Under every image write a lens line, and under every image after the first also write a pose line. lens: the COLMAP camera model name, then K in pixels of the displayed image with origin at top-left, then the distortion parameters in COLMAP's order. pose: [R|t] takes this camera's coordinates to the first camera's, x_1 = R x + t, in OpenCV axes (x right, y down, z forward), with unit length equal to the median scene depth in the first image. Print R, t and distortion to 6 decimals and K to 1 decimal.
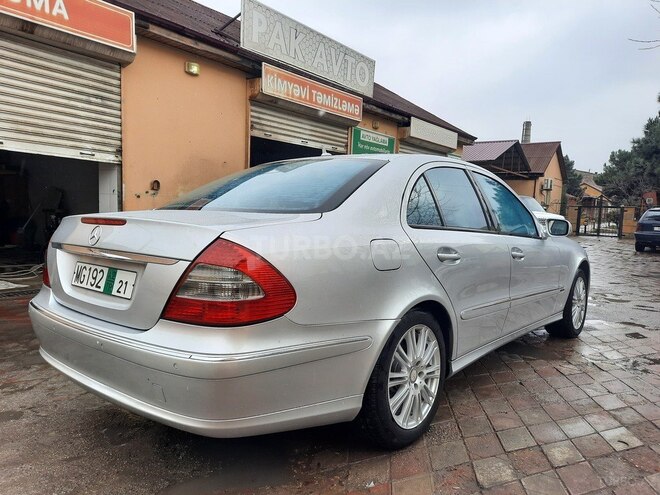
lens RADIAL K [[484.7, 0, 330.3], [0, 484.7, 252.8], [0, 0, 1]] dist [0.058929, -0.042215]
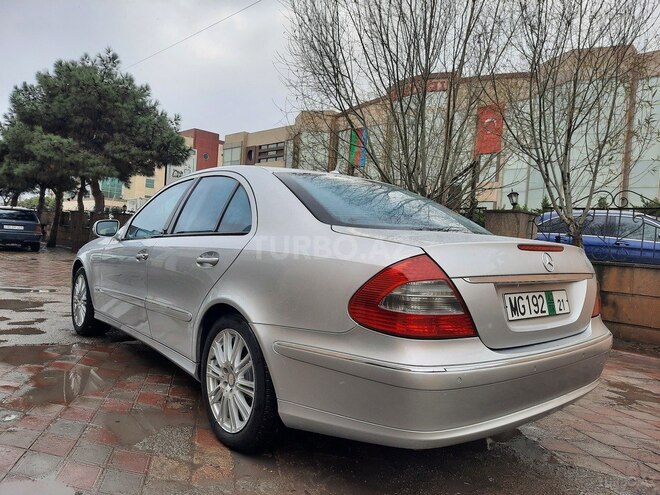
lens RADIAL K [[484.3, 0, 327.2], [0, 484.3, 249.5], [0, 0, 1]] dist [0.057070, -0.047153]
pose [[0.175629, -0.039304, 0.983671, -0.481054], [0.033675, 0.998858, 0.033899, -0.034493], [-0.983880, 0.027171, 0.176752, 0.388635]]
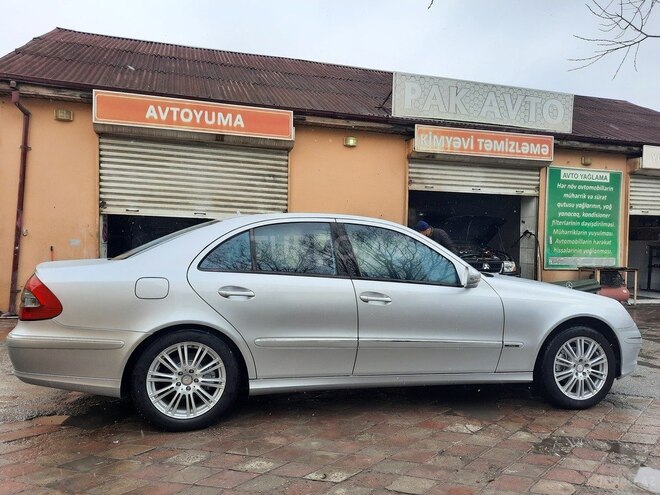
lens RADIAL K [[474.0, 0, 330.9], [0, 474.0, 260.4], [0, 0, 1]] dist [0.057986, -0.048132]
pose [[0.799375, 0.001828, -0.600830, 0.451799], [-0.049011, 0.996861, -0.062175, -0.005448], [0.598831, 0.079148, 0.796955, 0.055979]]
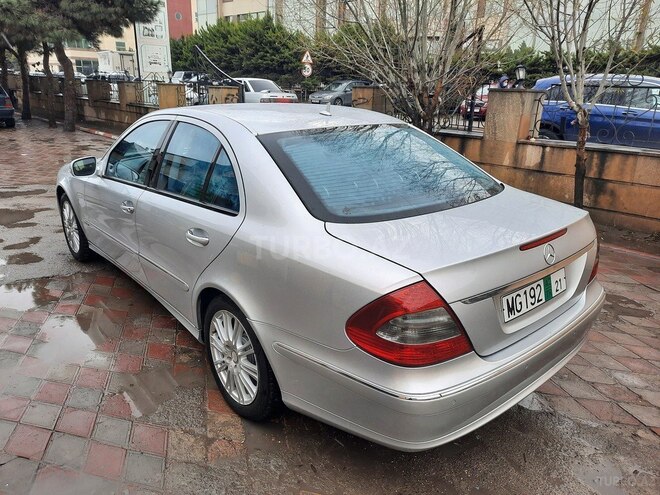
lens RADIAL K [[484.7, 0, 330.3], [0, 484.7, 252.8], [0, 0, 1]] dist [0.058929, -0.042215]
pose [[0.154242, -0.351884, 0.923248, -0.449651], [0.070801, 0.935965, 0.344902, -0.127045], [-0.985493, 0.012169, 0.169279, 0.387836]]
